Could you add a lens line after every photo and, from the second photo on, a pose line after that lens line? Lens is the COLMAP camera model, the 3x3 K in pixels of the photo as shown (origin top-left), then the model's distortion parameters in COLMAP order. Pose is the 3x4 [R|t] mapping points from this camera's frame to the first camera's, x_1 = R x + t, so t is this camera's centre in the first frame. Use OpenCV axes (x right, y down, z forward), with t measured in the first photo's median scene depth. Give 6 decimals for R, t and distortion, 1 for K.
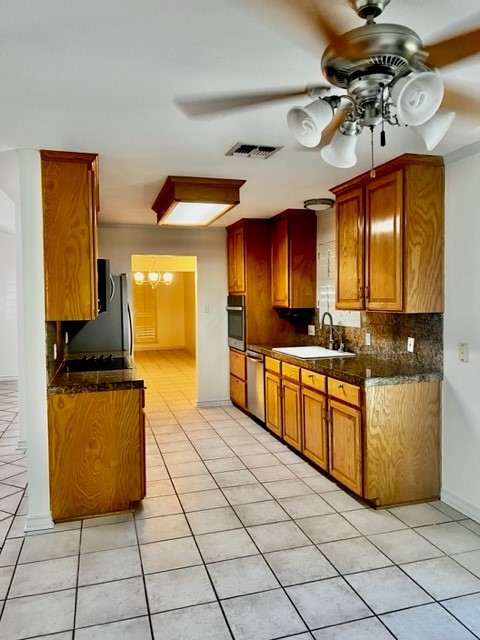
lens RADIAL K [[485.1, 0, 240.0], [0, 485.1, 320.0], [0, 0, 1]] dist [0.003805, -0.040462]
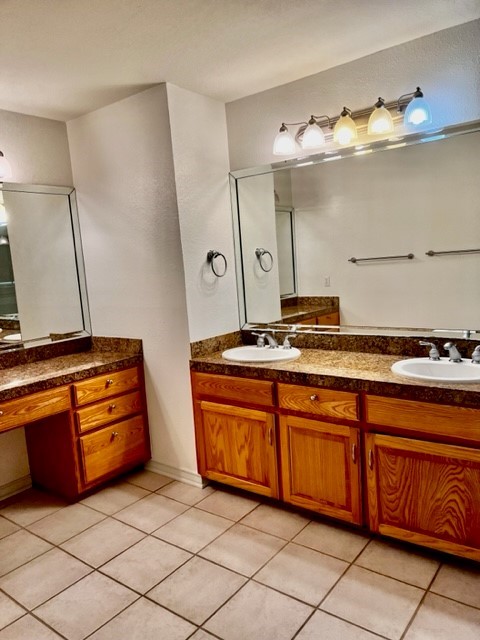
lens RADIAL K [[485.1, 0, 240.0], [0, 485.1, 320.0], [0, 0, 1]] dist [0.003805, -0.040462]
pose [[0.794152, -0.140012, 0.591371, -0.238969], [0.089458, 0.989431, 0.114123, -0.040424], [-0.601099, -0.037728, 0.798283, 0.625273]]
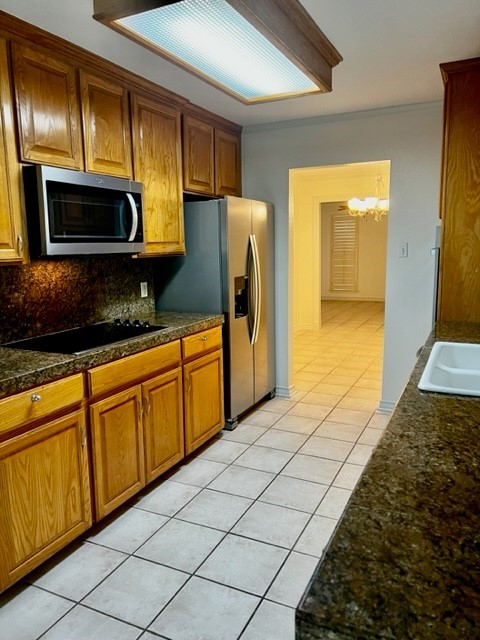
lens RADIAL K [[485.1, 0, 240.0], [0, 485.1, 320.0], [0, 0, 1]] dist [0.003805, -0.040462]
pose [[-0.743086, -0.076151, 0.664849, -0.352613], [0.058809, 0.982229, 0.178233, -0.039425], [-0.666607, 0.171542, -0.725402, 1.300022]]
